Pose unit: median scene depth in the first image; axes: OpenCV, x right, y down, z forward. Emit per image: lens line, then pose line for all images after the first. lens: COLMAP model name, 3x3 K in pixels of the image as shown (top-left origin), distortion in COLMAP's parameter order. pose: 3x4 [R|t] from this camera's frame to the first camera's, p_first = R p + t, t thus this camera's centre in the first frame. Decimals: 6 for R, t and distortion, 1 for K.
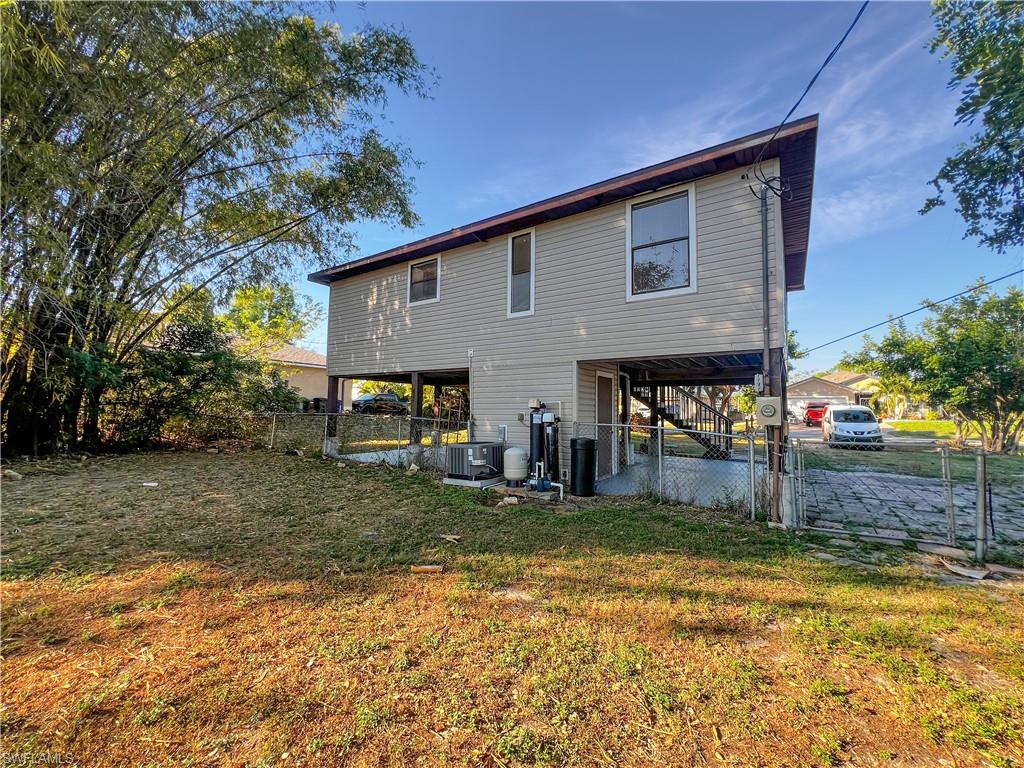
lens RADIAL K [[421.1, 0, 518.2], [0, 421.1, 377.9], [0, 0, 1]] dist [-0.003633, 0.001012]
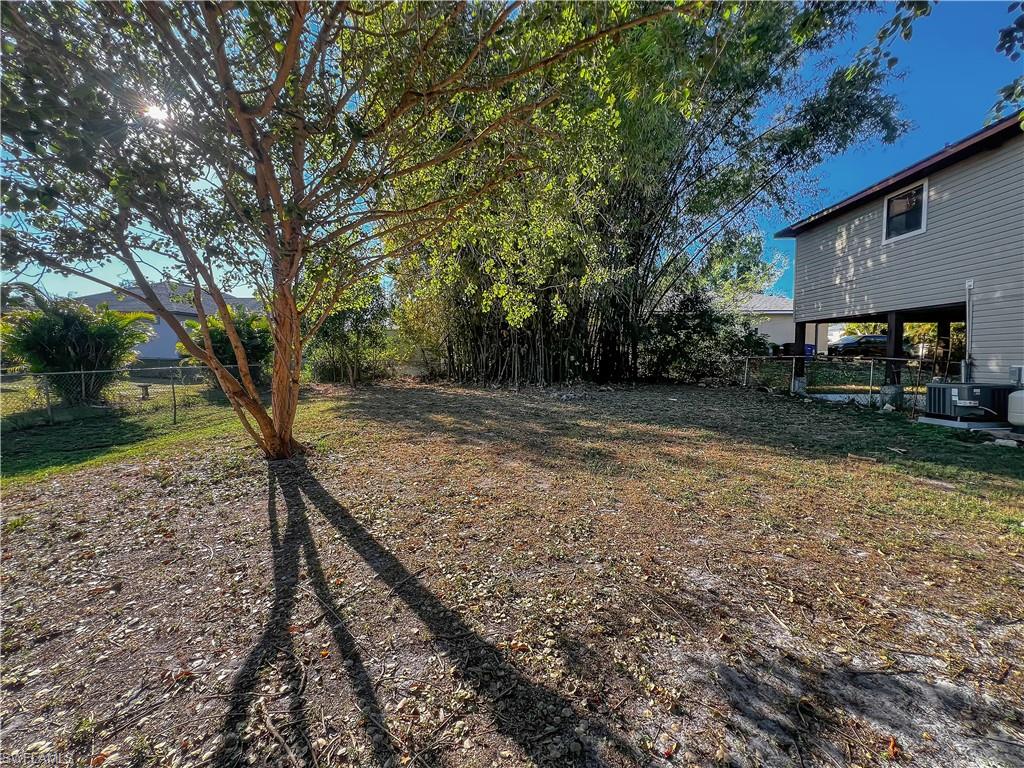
lens RADIAL K [[421.1, 0, 502.5], [0, 421.1, 381.7], [0, 0, 1]] dist [-0.003633, 0.001012]
pose [[0.503267, 0.038577, -0.863269, 0.144173], [0.077910, 0.992909, 0.089789, -0.010570], [0.860611, -0.112445, 0.496693, -0.271109]]
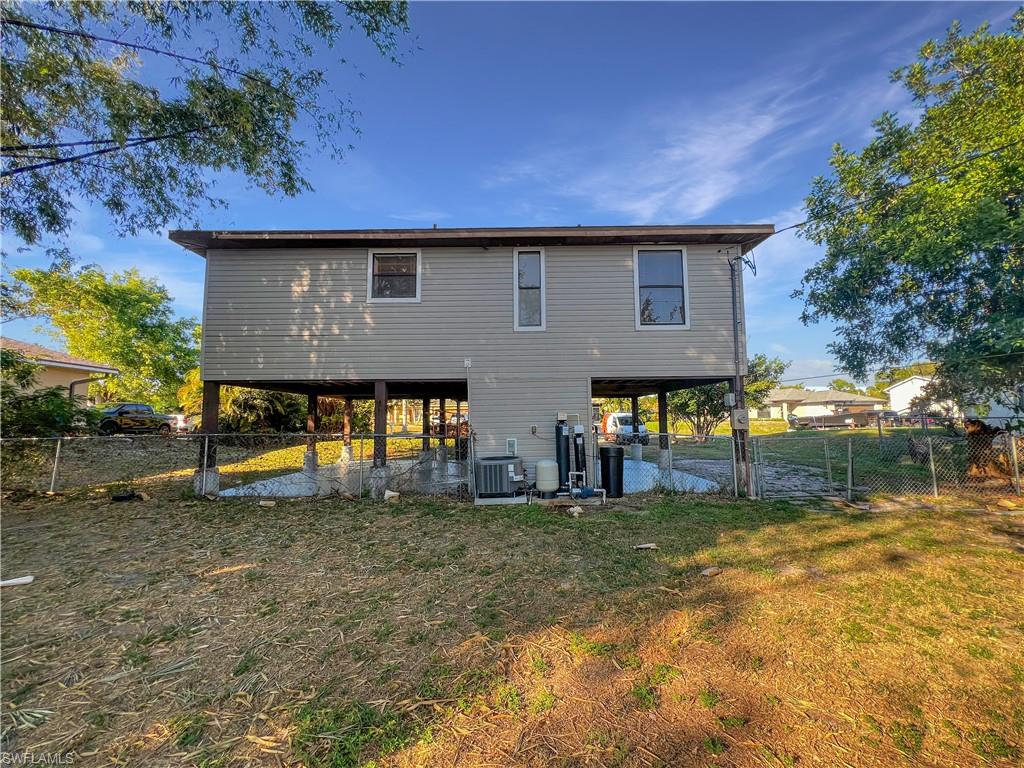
lens RADIAL K [[421.1, 0, 516.4], [0, 421.1, 379.7], [0, 0, 1]] dist [-0.003633, 0.001012]
pose [[0.819872, 0.030375, 0.571740, -0.492470], [-0.023061, 0.999533, -0.020032, -0.005605], [-0.572082, 0.003239, 0.820190, 0.149670]]
